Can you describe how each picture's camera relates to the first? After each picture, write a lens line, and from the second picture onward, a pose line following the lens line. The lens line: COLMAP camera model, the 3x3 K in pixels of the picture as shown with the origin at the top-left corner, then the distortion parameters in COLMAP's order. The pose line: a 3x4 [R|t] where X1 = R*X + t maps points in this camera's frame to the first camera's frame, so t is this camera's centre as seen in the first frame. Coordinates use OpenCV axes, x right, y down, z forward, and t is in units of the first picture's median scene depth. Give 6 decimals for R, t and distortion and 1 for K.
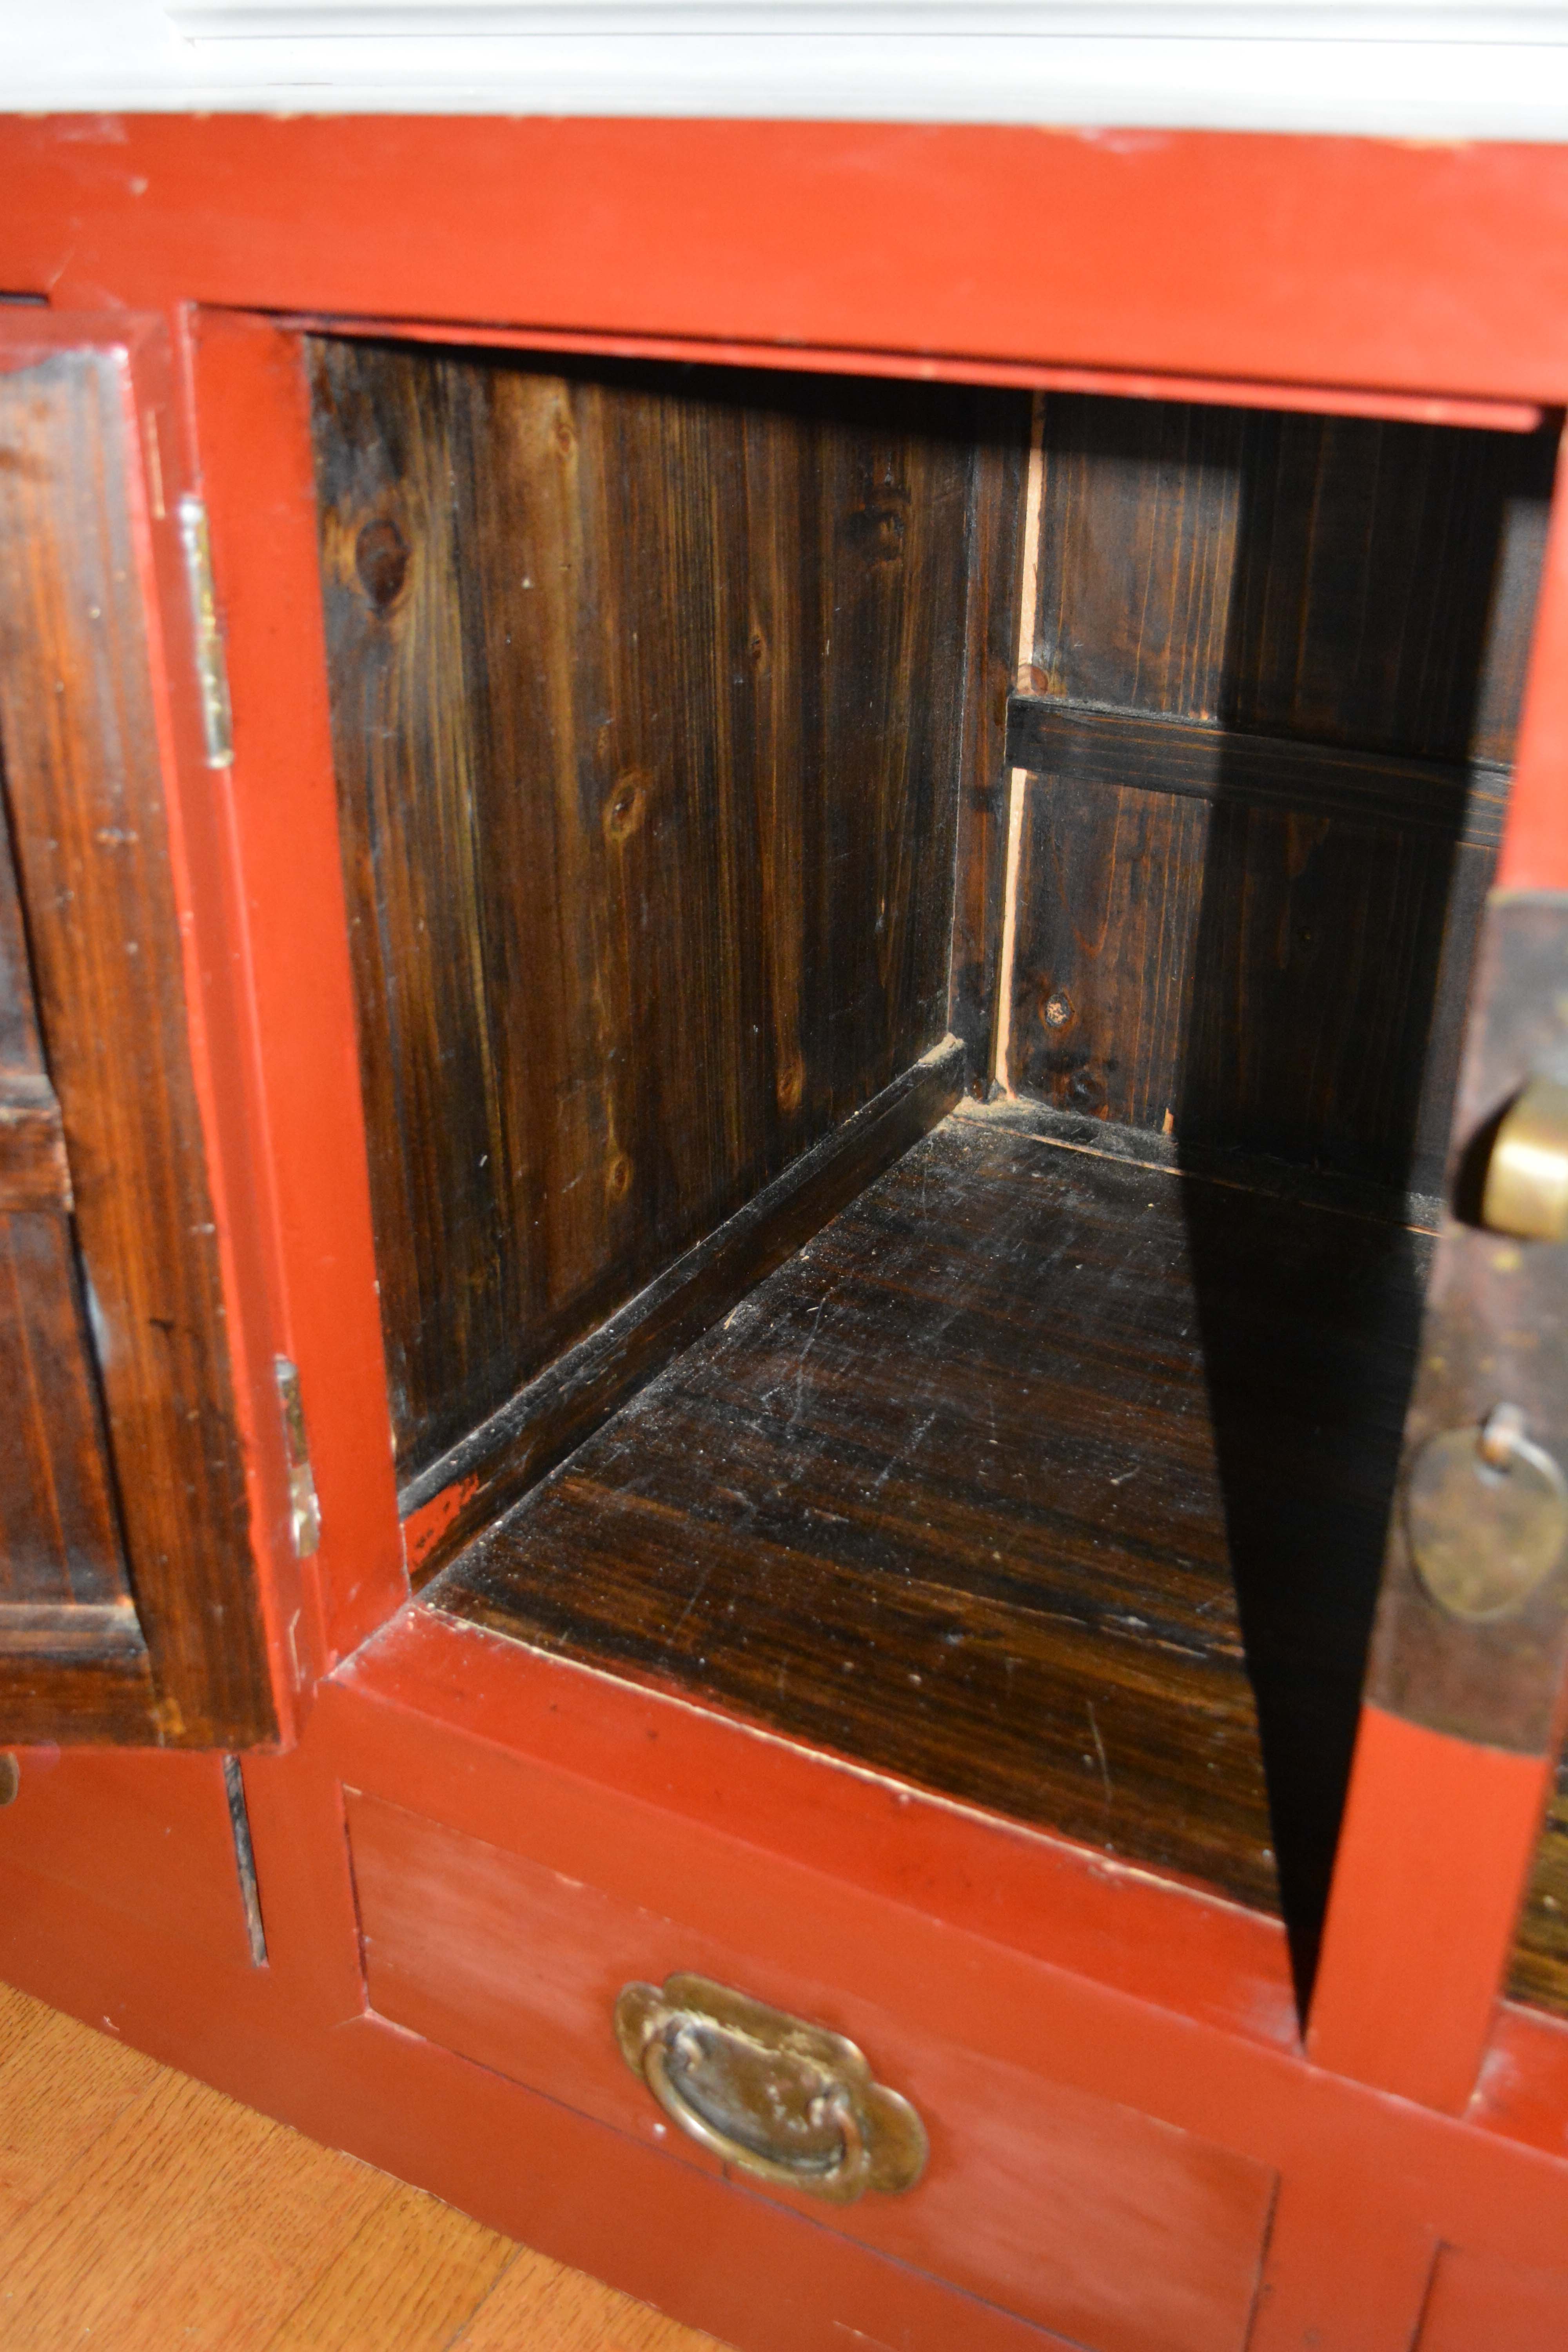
lens RADIAL K [[2165.6, 0, 786.8], [0, 2165.6, 1188.1], [0, 0, 1]] dist [-0.067917, 0.000000]
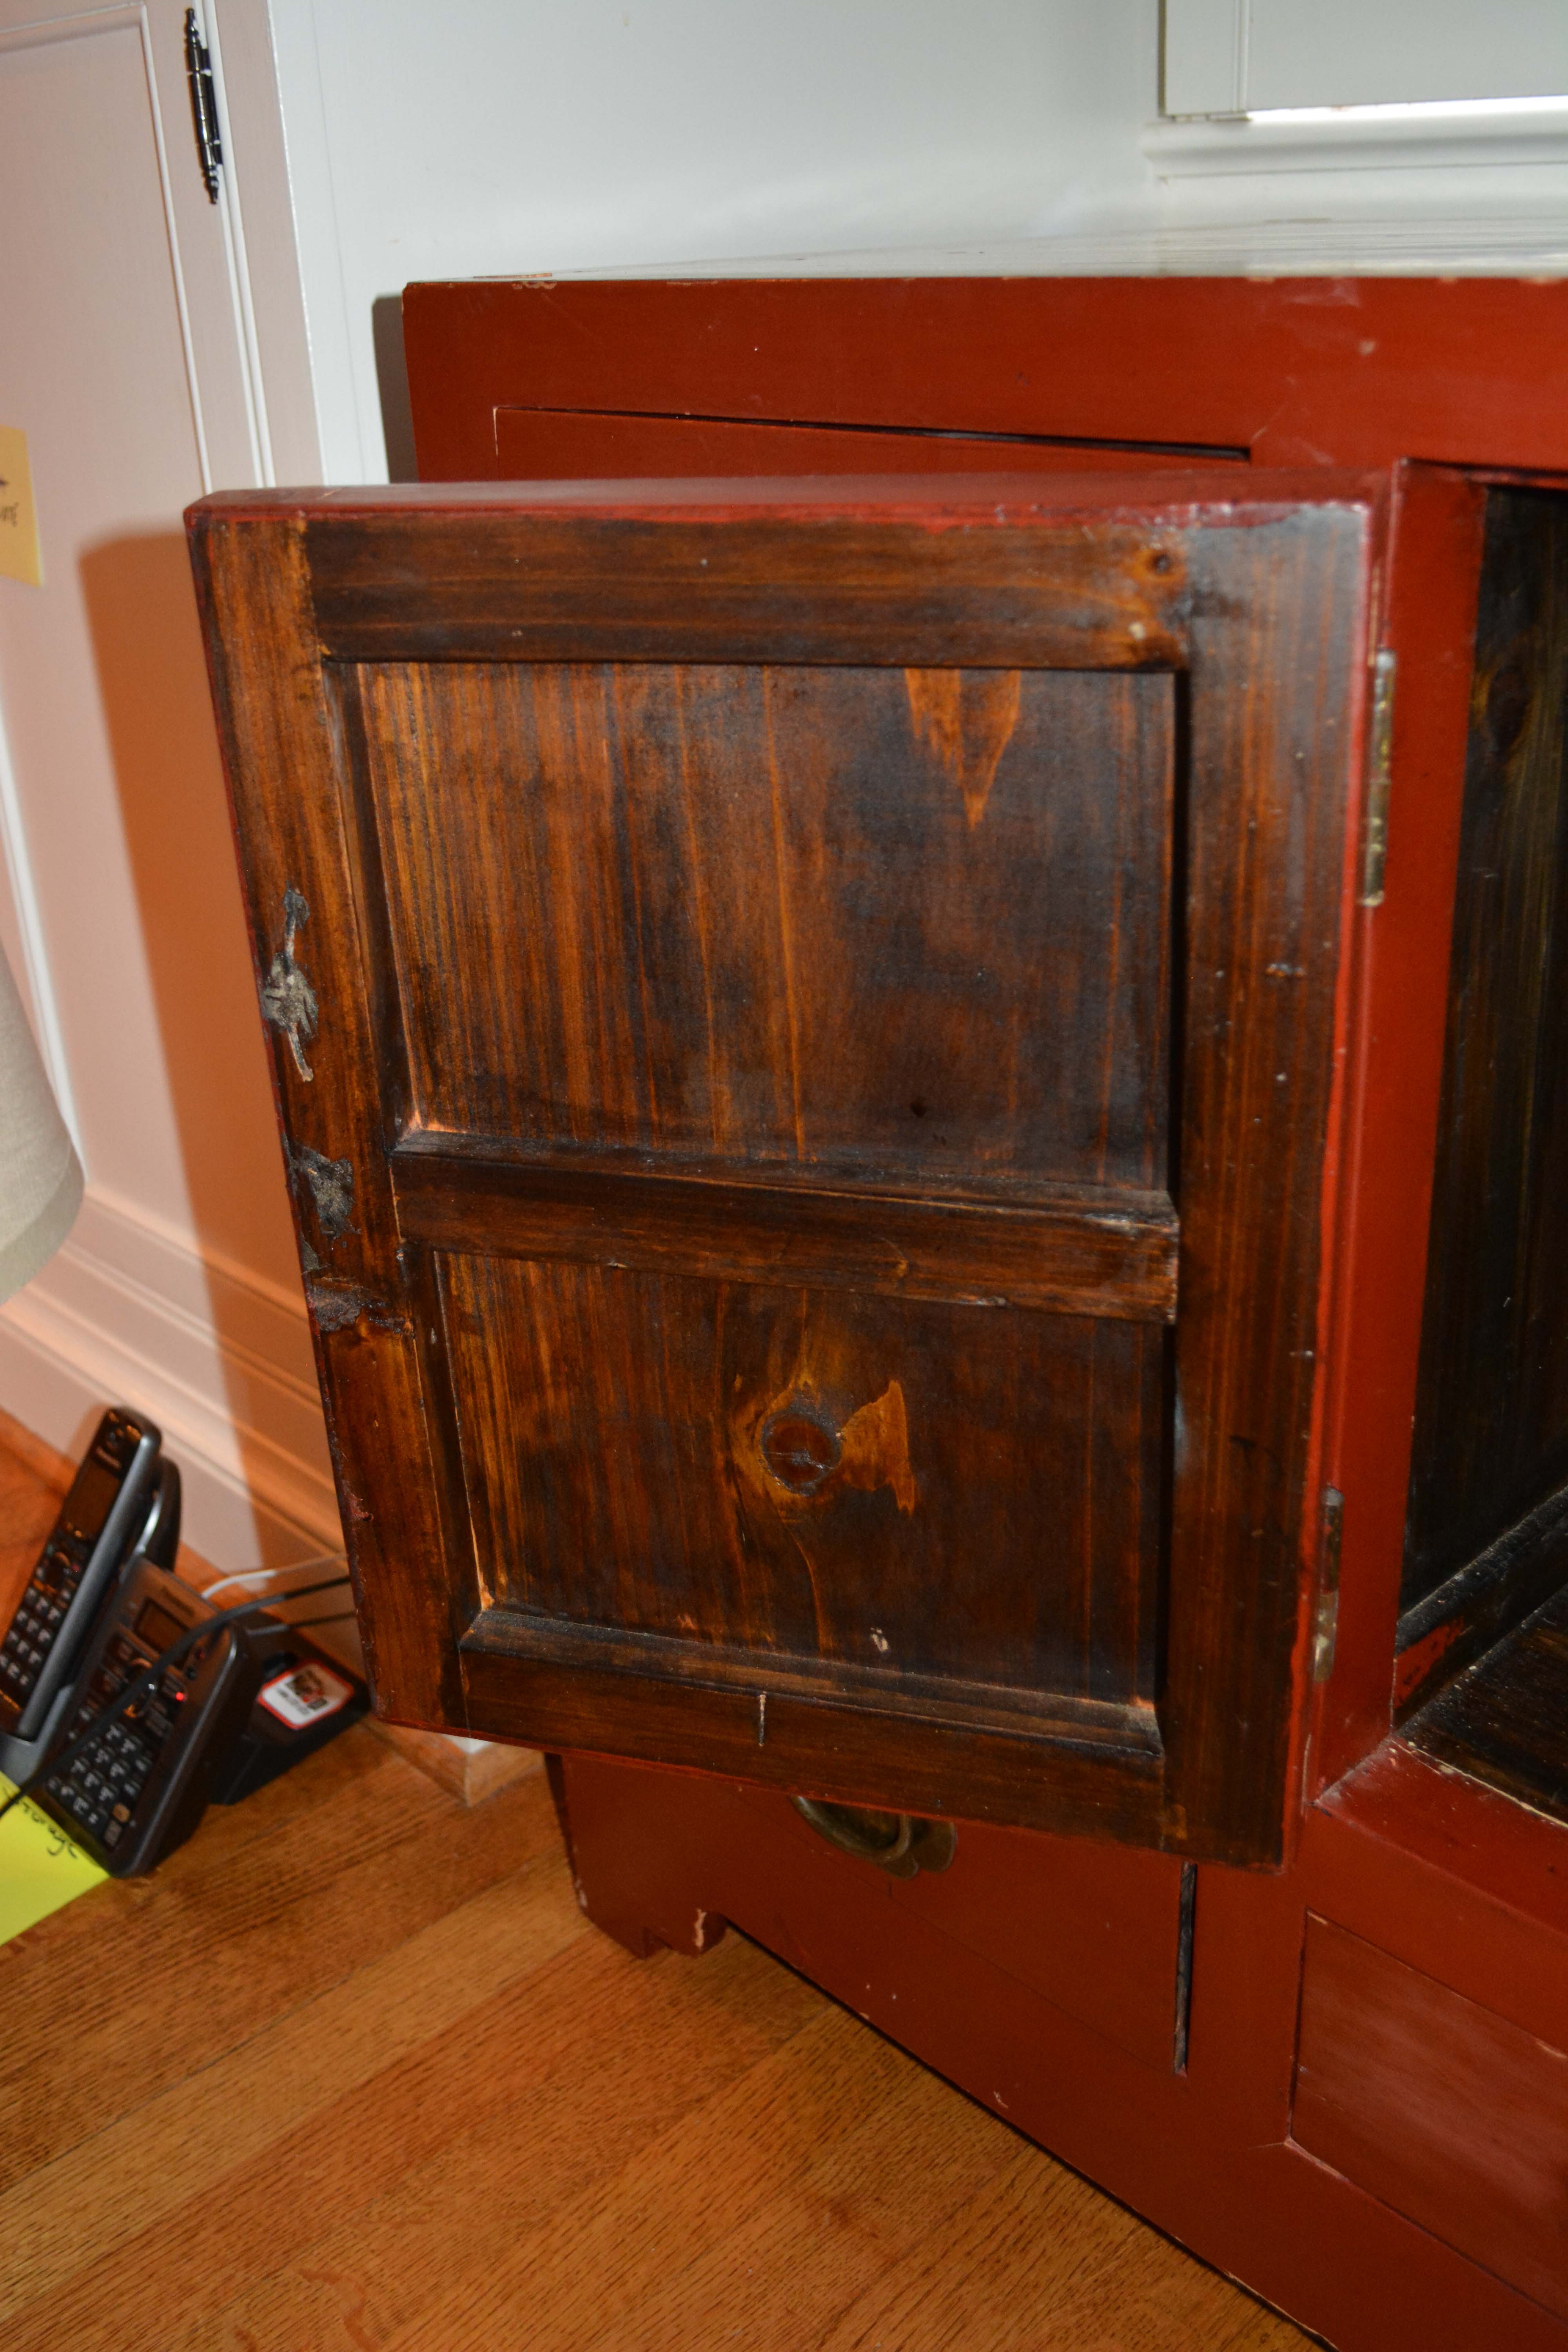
lens RADIAL K [[2165.6, 0, 789.1], [0, 2165.6, 1194.3], [0, 0, 1]] dist [-0.067917, 0.000000]
pose [[0.947012, 0.080132, -0.311041, -0.156167], [-0.092625, 0.995373, -0.025578, -0.006364], [0.307552, 0.053033, 0.950052, -0.038283]]
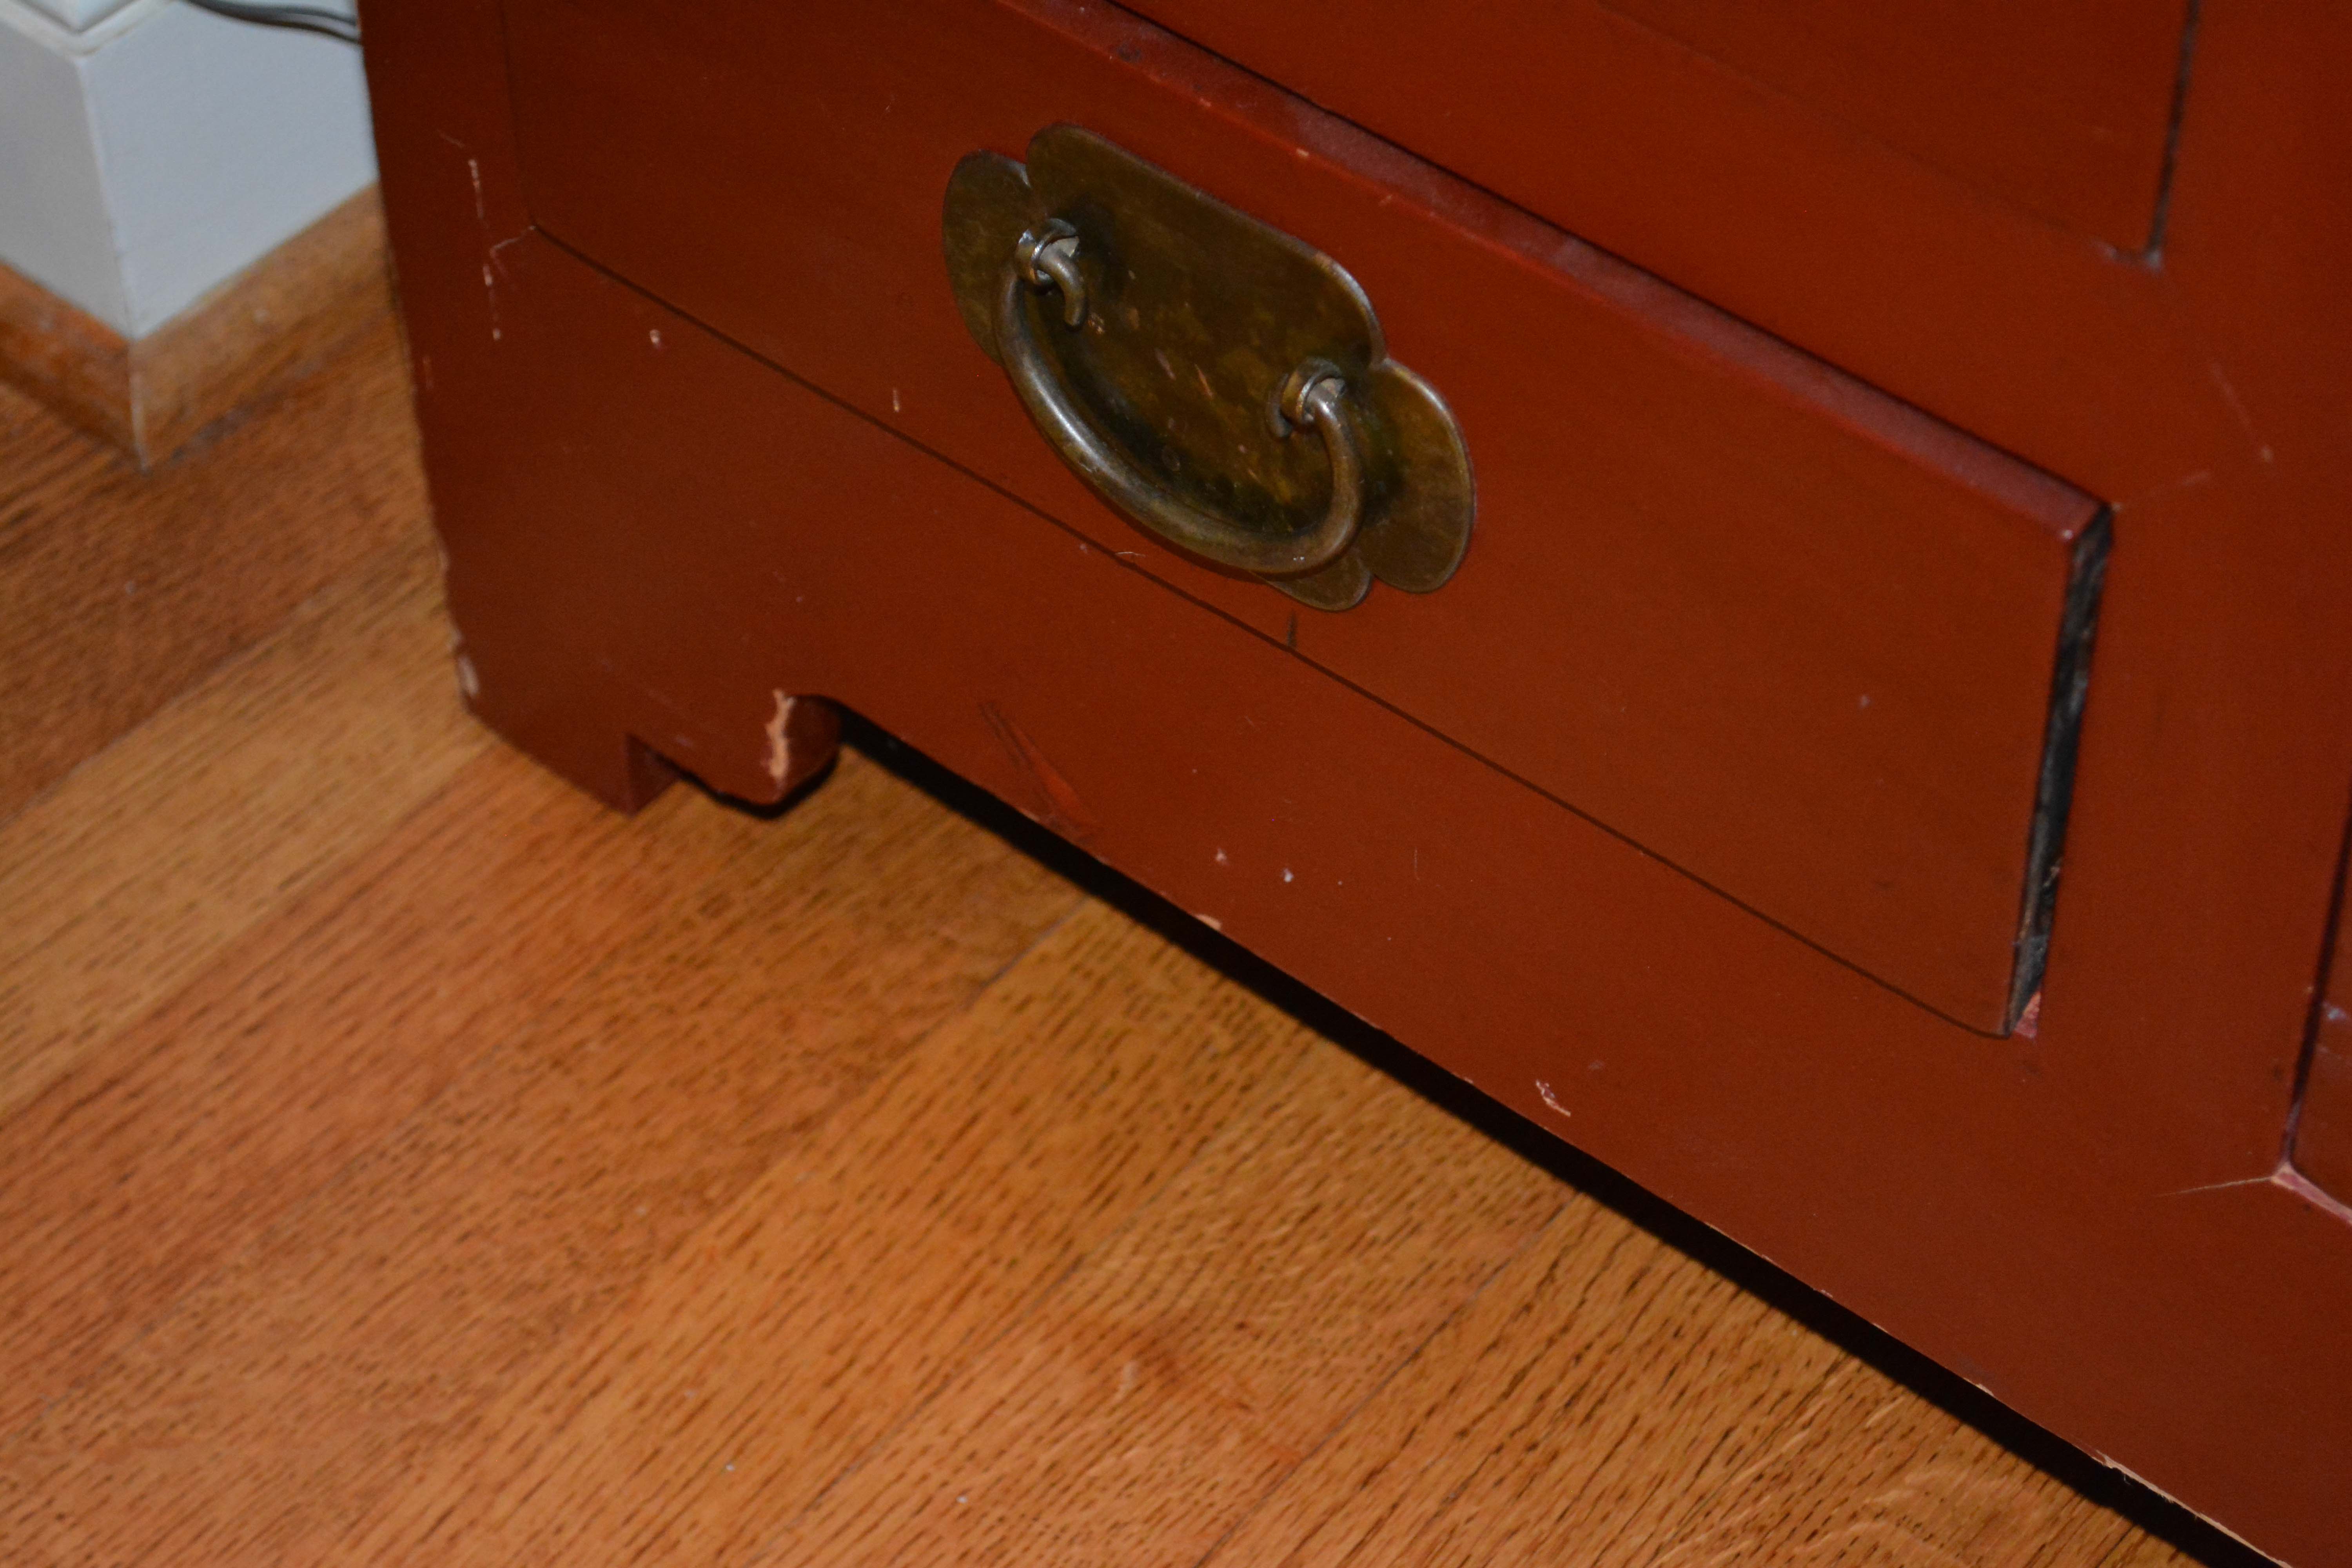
lens RADIAL K [[5203.9, 0, 1174.1], [0, 5203.9, 773.7], [0, 0, 1]] dist [0.047490, 0.000000]
pose [[0.975815, 0.136780, -0.170516, -0.266860], [-0.078703, 0.947571, 0.309703, 0.006867], [0.203937, -0.288792, 0.935419, 0.007323]]
